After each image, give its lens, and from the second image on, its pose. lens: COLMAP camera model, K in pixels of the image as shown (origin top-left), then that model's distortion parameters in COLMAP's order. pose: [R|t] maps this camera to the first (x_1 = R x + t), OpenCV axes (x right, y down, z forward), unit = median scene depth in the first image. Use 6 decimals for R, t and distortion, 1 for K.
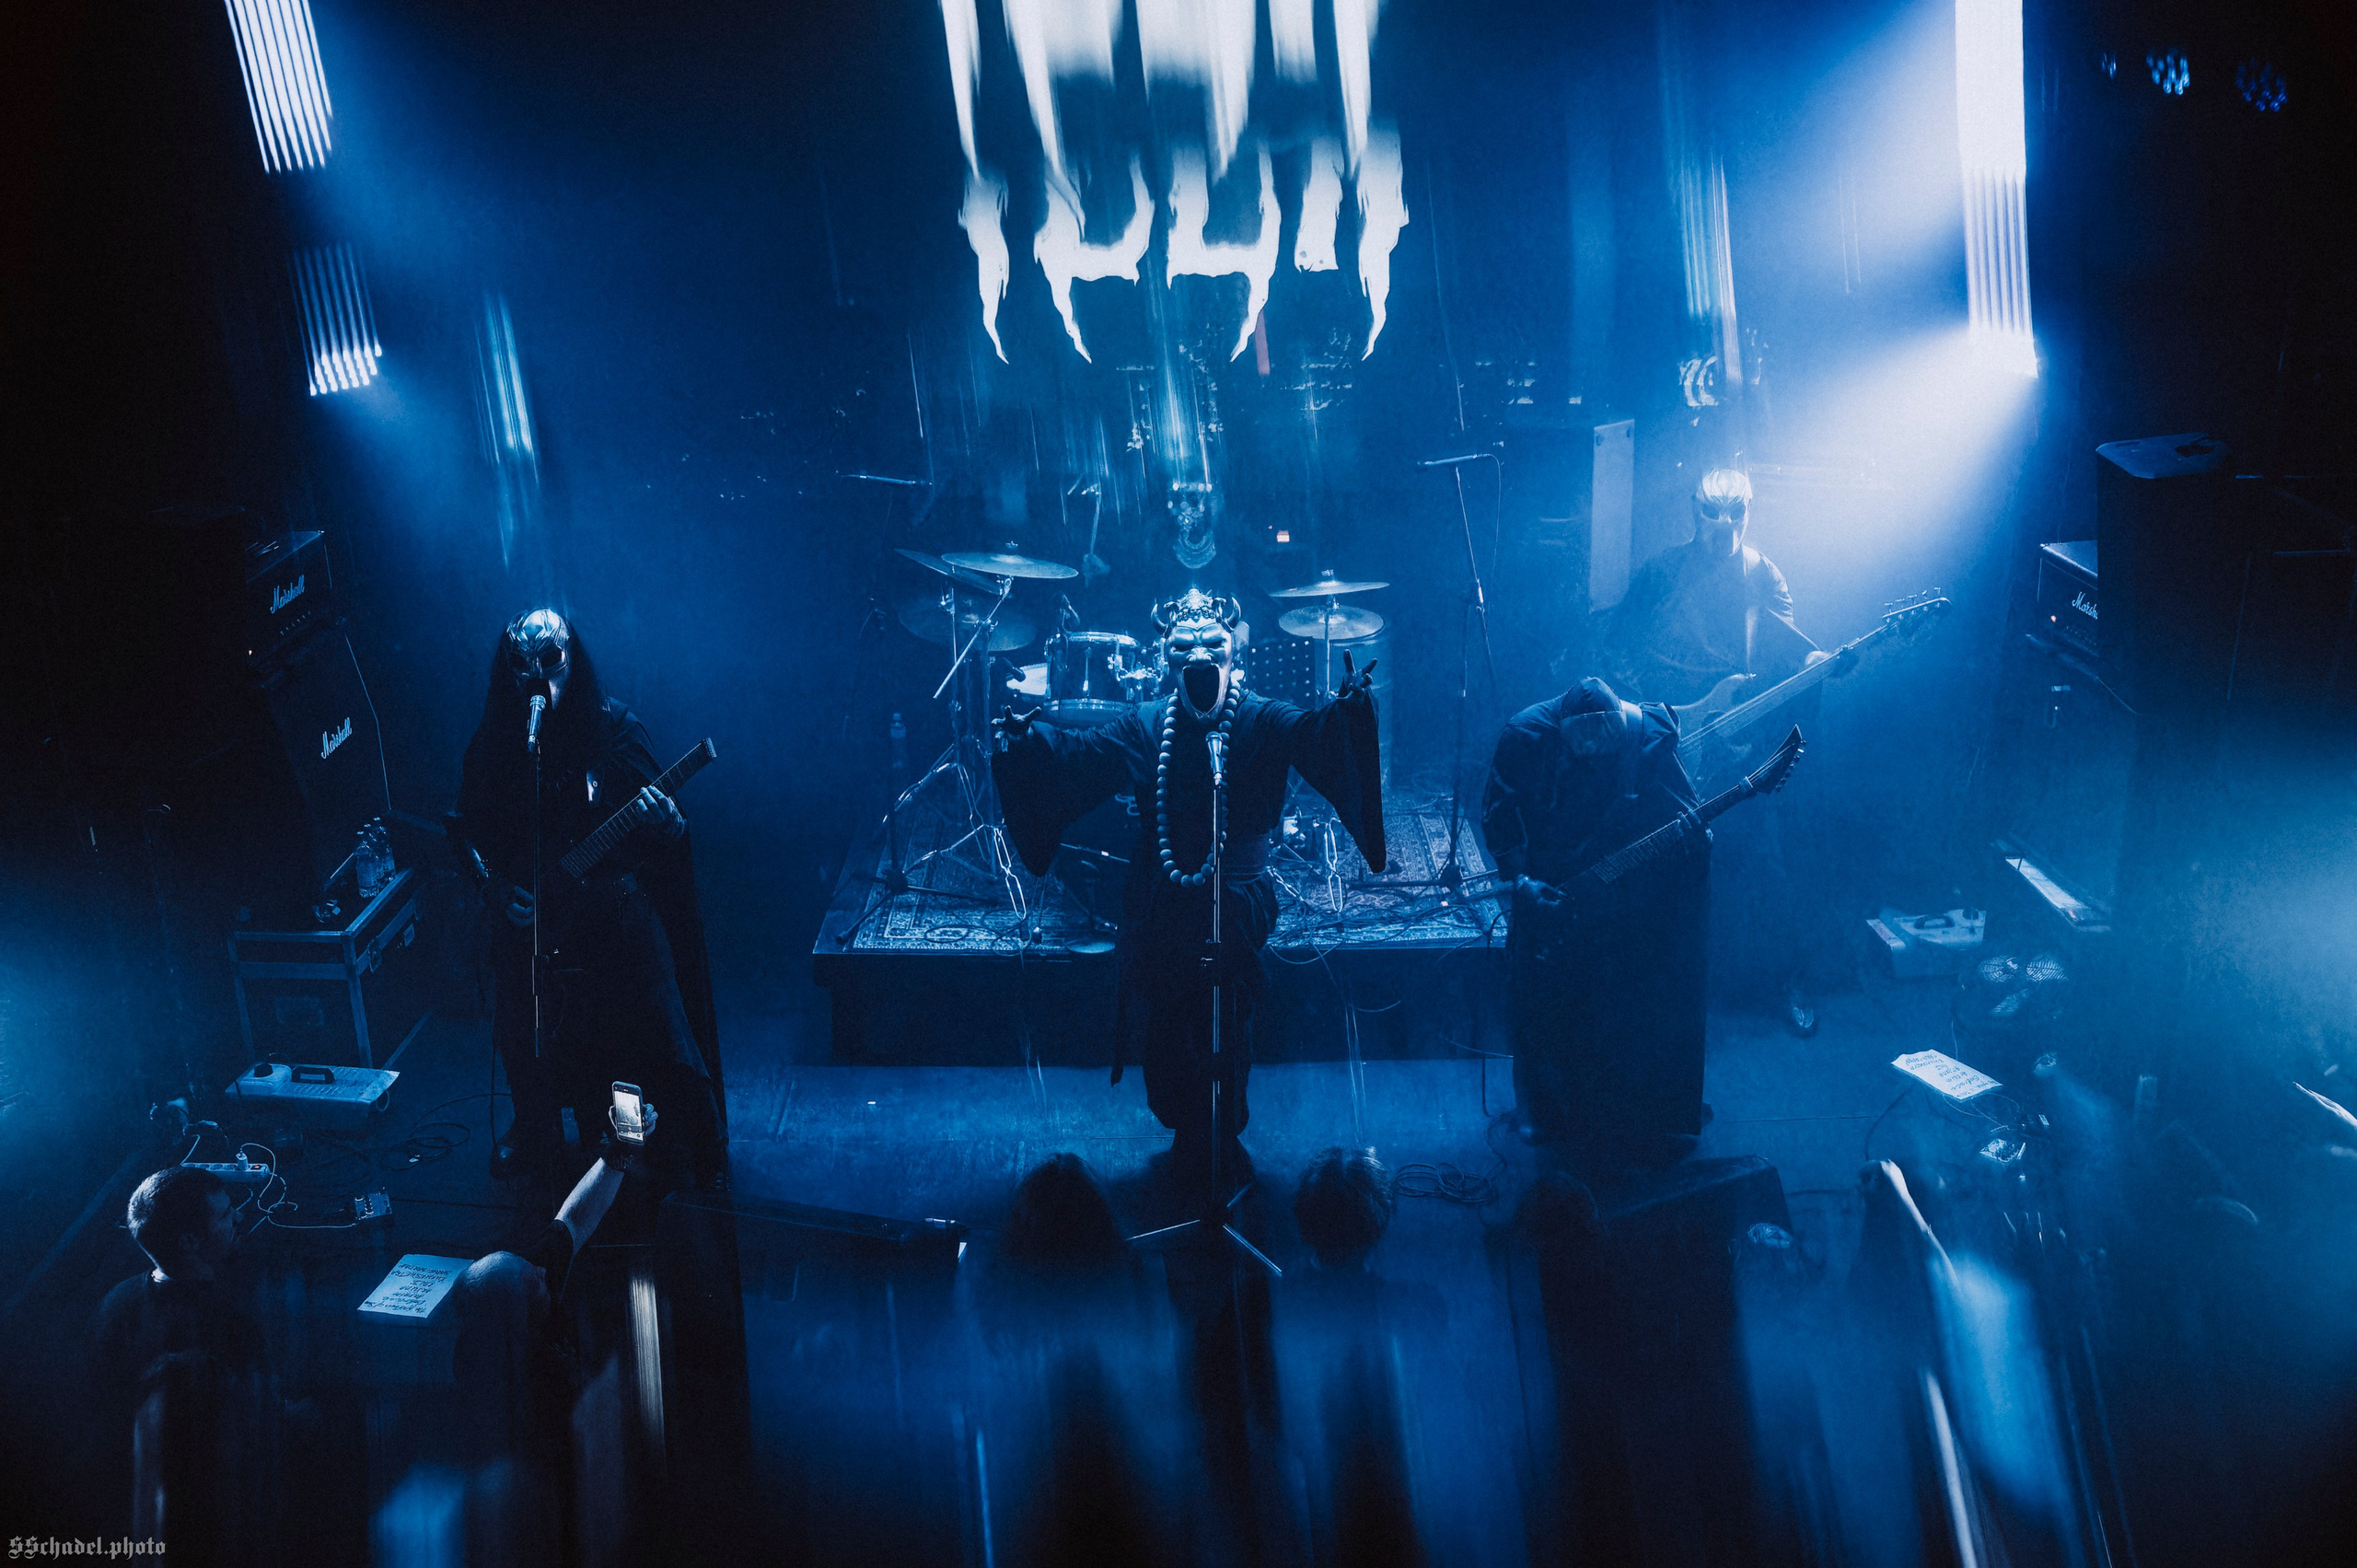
lens RADIAL K [[2322.3, 0, 1179.7], [0, 2322.3, 810.1], [0, 0, 1]] dist [-0.124275, 0.190753]
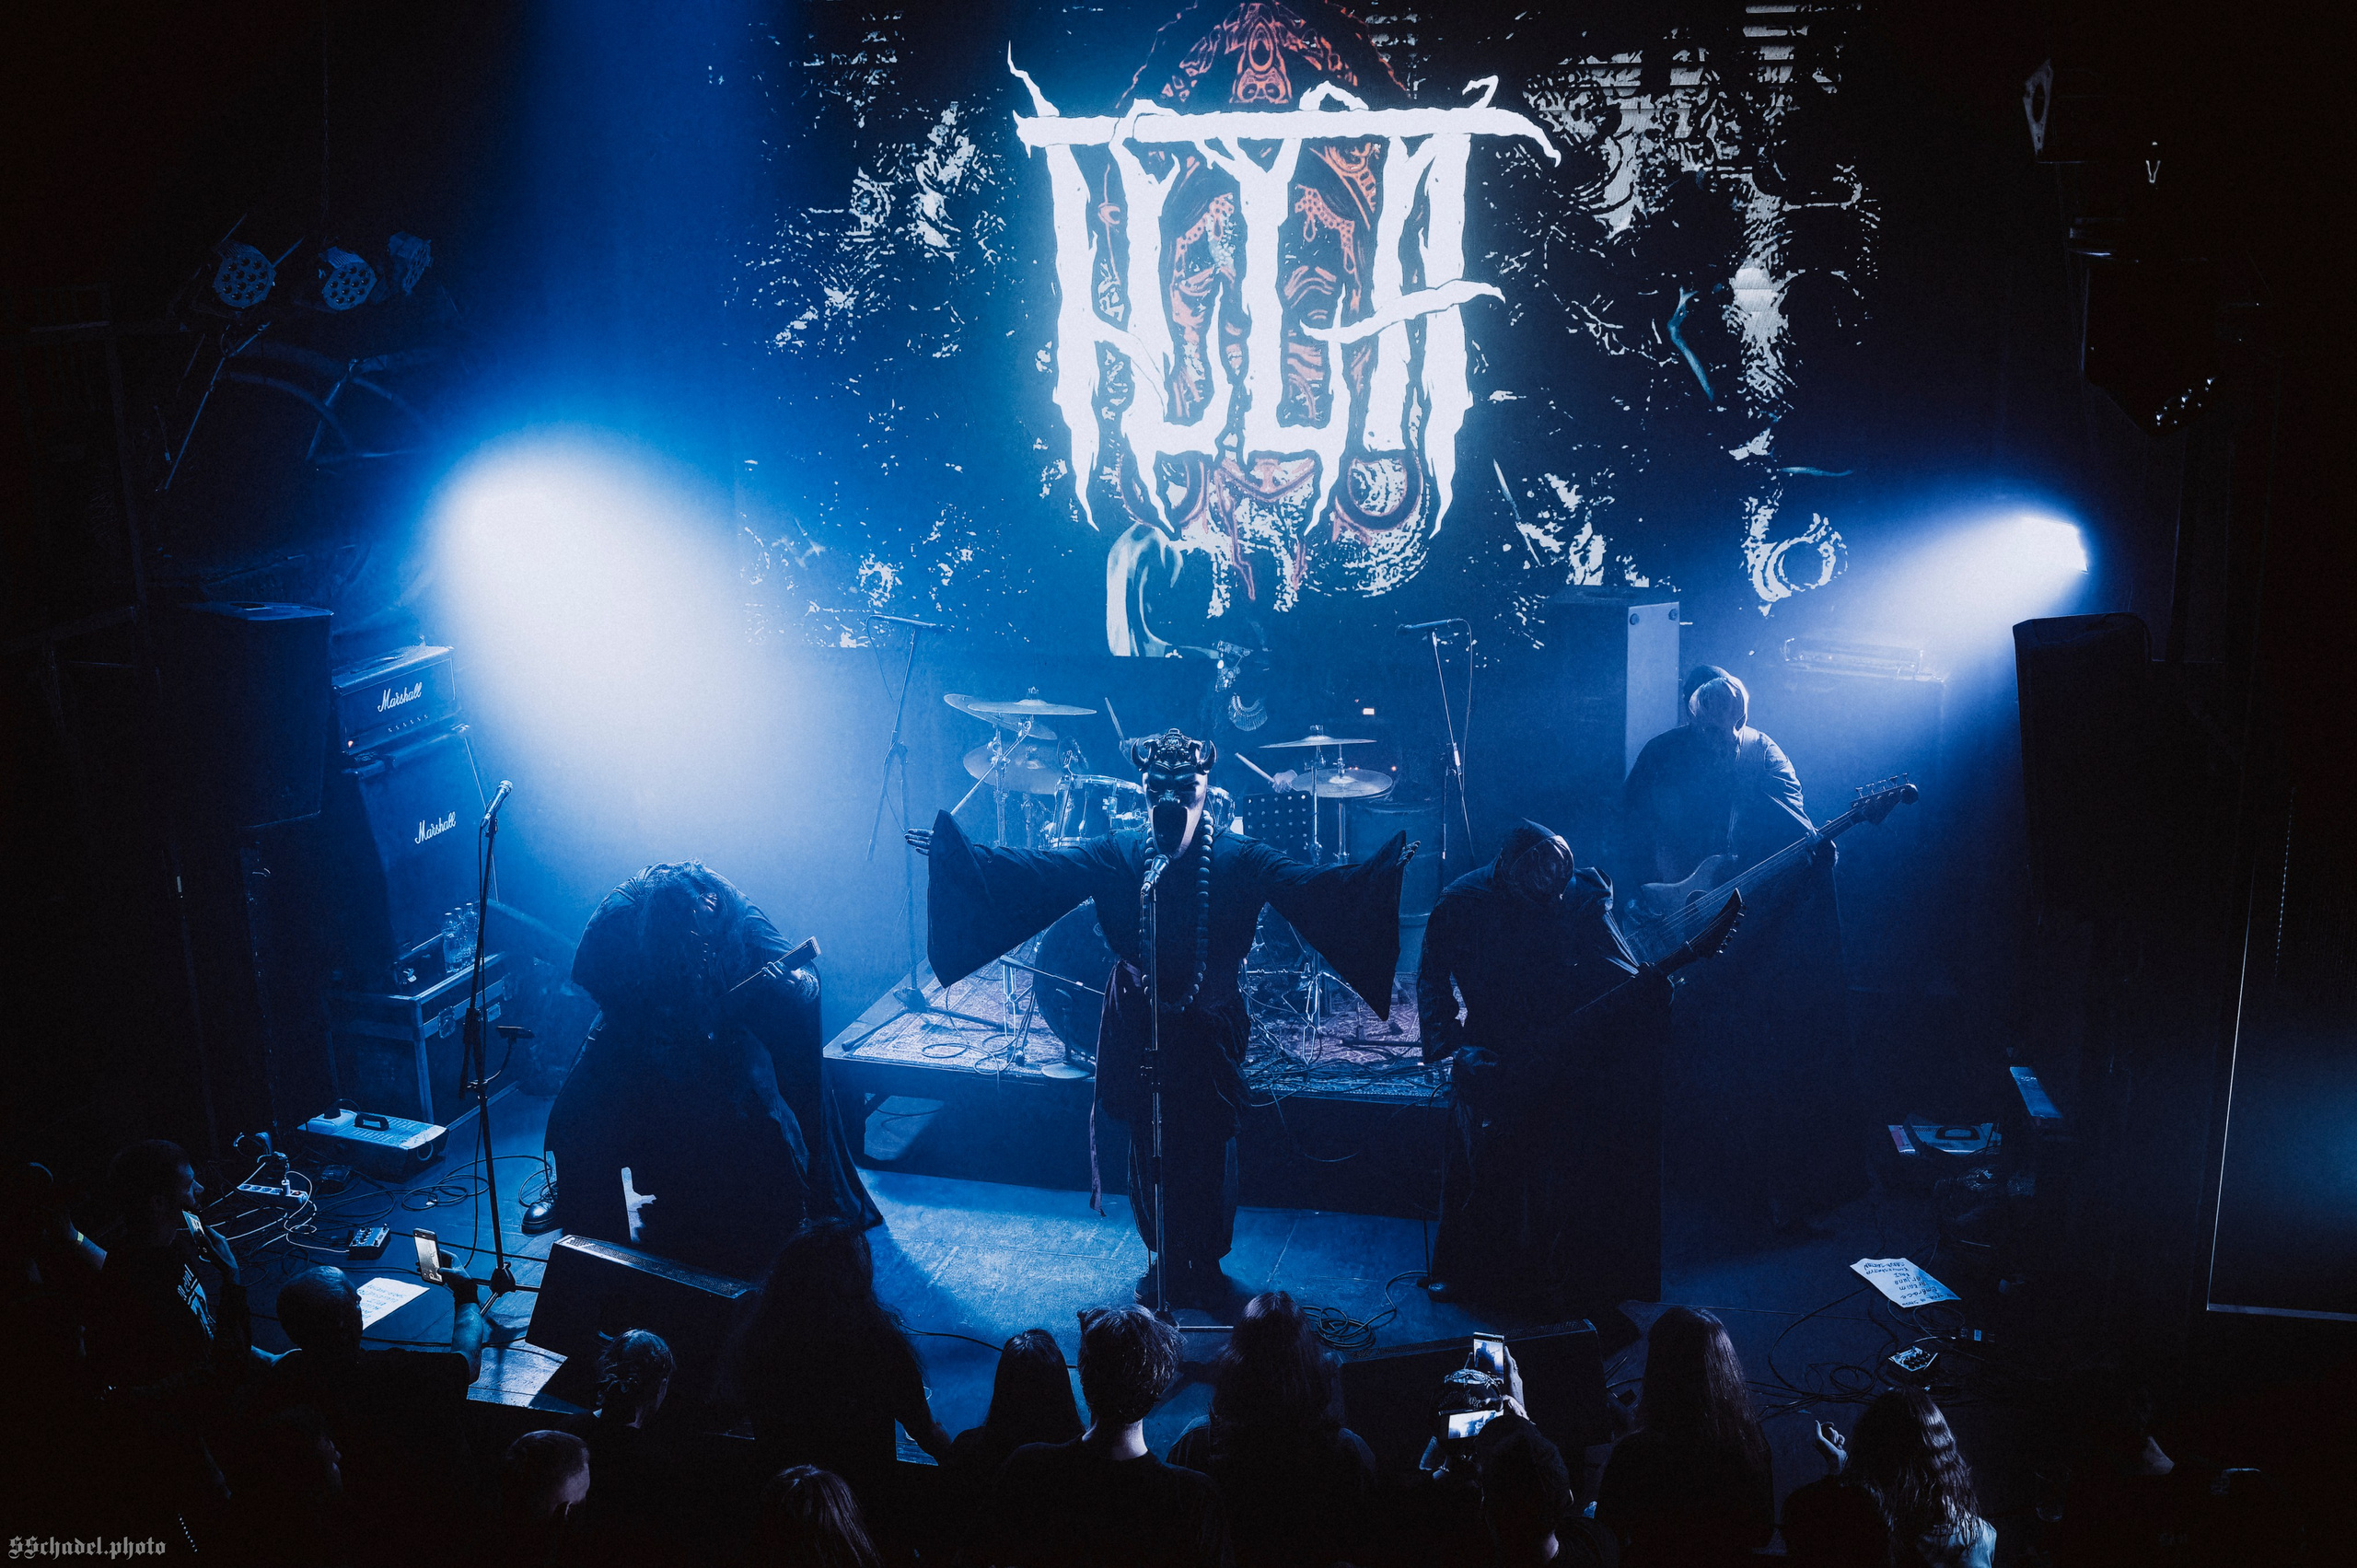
lens RADIAL K [[2322.3, 0, 1179.7], [0, 2322.3, 810.1], [0, 0, 1]] dist [-0.124275, 0.190753]
pose [[0.968543, 0.059314, -0.241675, 0.253372], [-0.084020, 0.992093, -0.093232, 0.033808], [0.234234, 0.110605, 0.965868, -0.007667]]
